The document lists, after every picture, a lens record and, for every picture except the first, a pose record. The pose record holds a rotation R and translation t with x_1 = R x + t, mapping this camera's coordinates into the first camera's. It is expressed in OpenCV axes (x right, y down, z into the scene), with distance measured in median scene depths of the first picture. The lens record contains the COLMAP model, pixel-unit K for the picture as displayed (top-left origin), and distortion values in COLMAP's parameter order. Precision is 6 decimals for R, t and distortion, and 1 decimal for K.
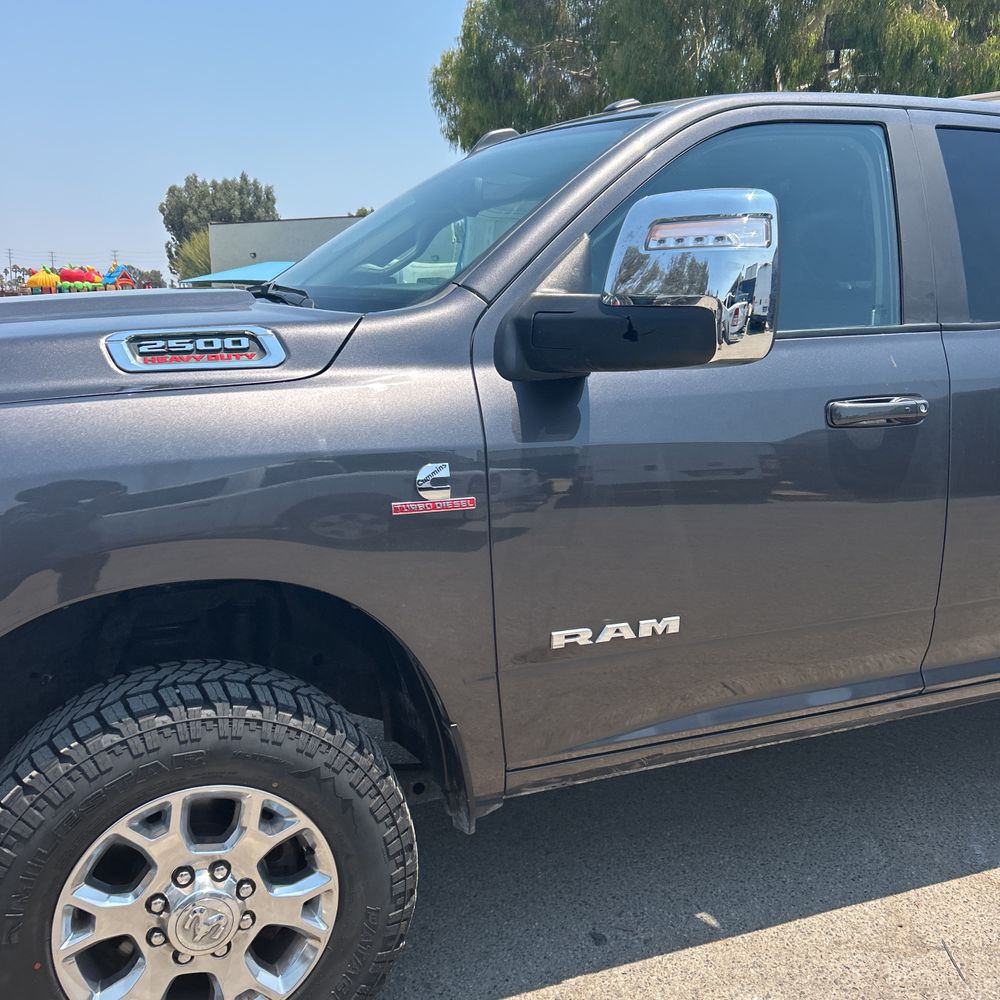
lens RADIAL K [[1021.4, 0, 483.8], [0, 1021.4, 506.4], [0, 0, 1]] dist [0.045868, -0.060709]
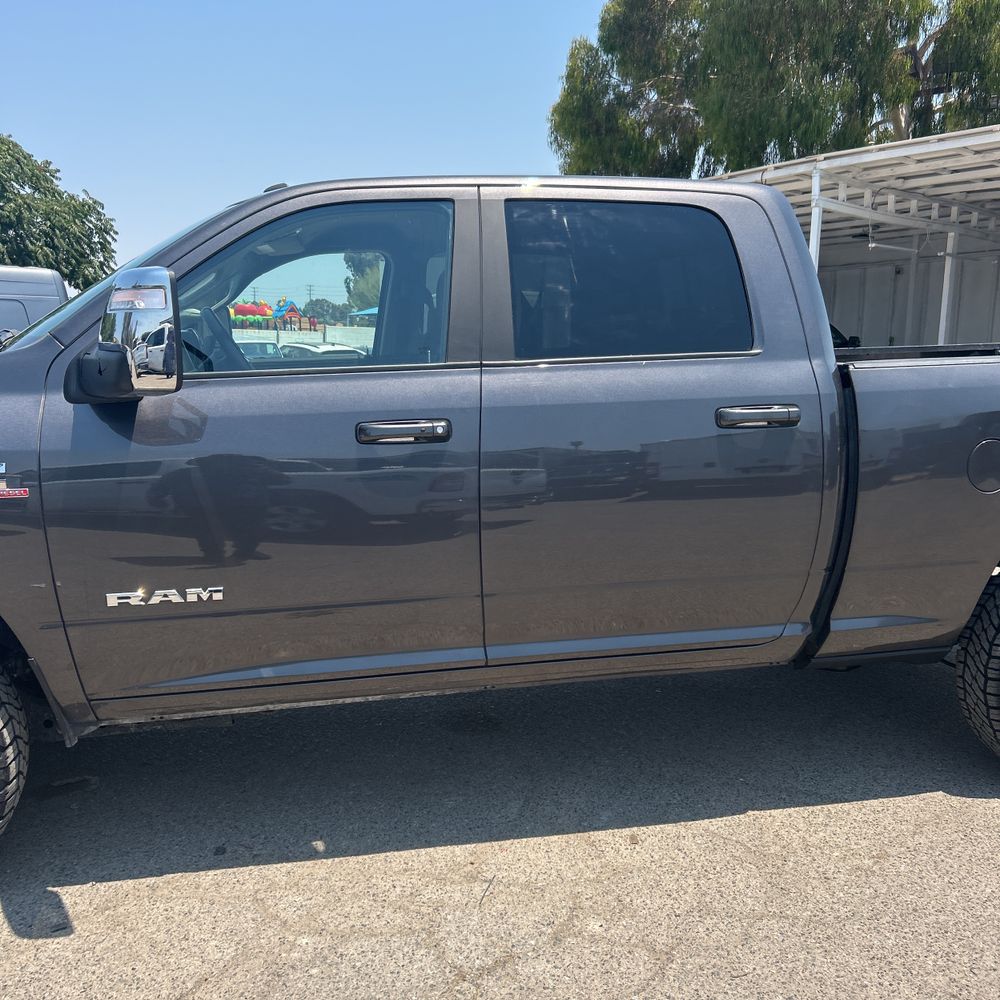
lens RADIAL K [[1027.2, 0, 476.5], [0, 1027.2, 498.3], [0, 0, 1]] dist [0.036974, -0.027075]
pose [[0.983772, 0.021823, -0.178092, 0.816043], [-0.028184, 0.999049, -0.033265, 0.032438], [0.177197, 0.037744, 0.983451, -0.247179]]
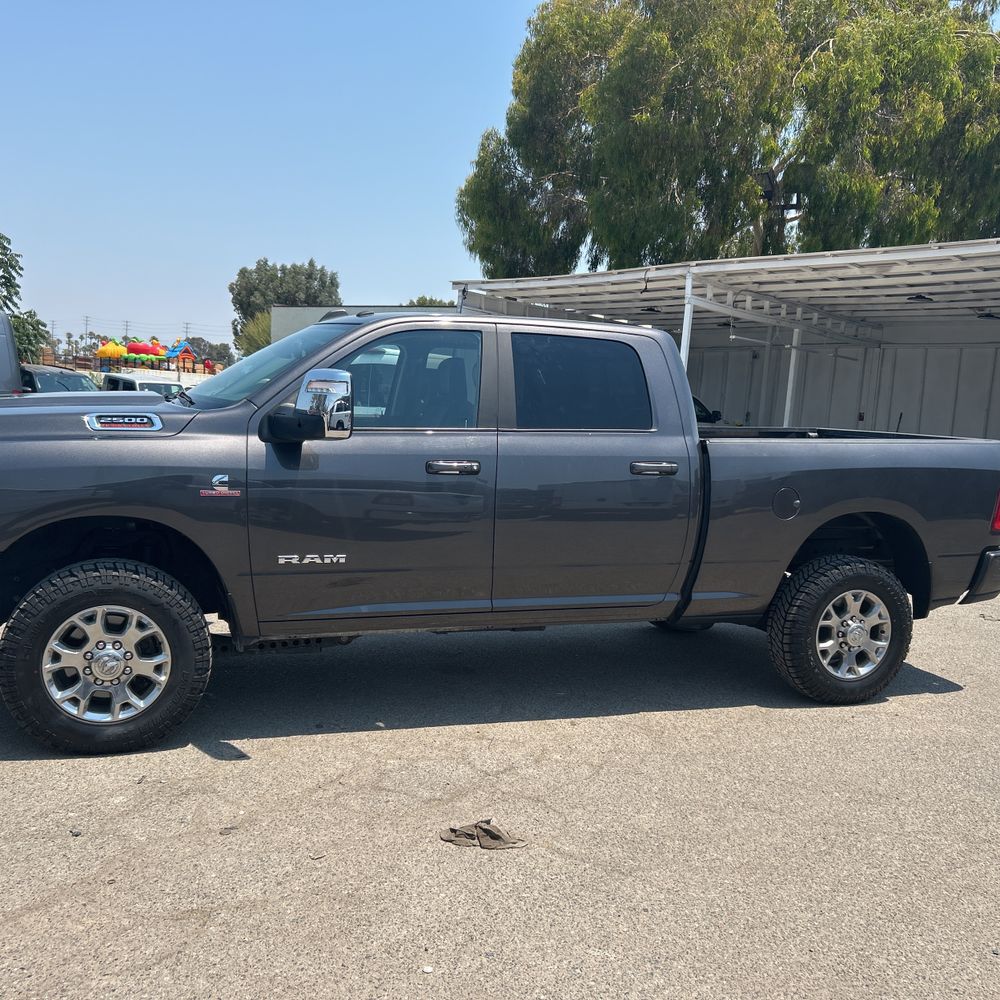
lens RADIAL K [[1021.5, 0, 498.2], [0, 1021.5, 511.2], [0, 0, 1]] dist [0.119772, -0.244553]
pose [[0.997879, 0.052085, -0.039044, 0.661194], [-0.054968, 0.995529, -0.076818, 0.181545], [0.034868, 0.078801, 0.996280, -1.288393]]
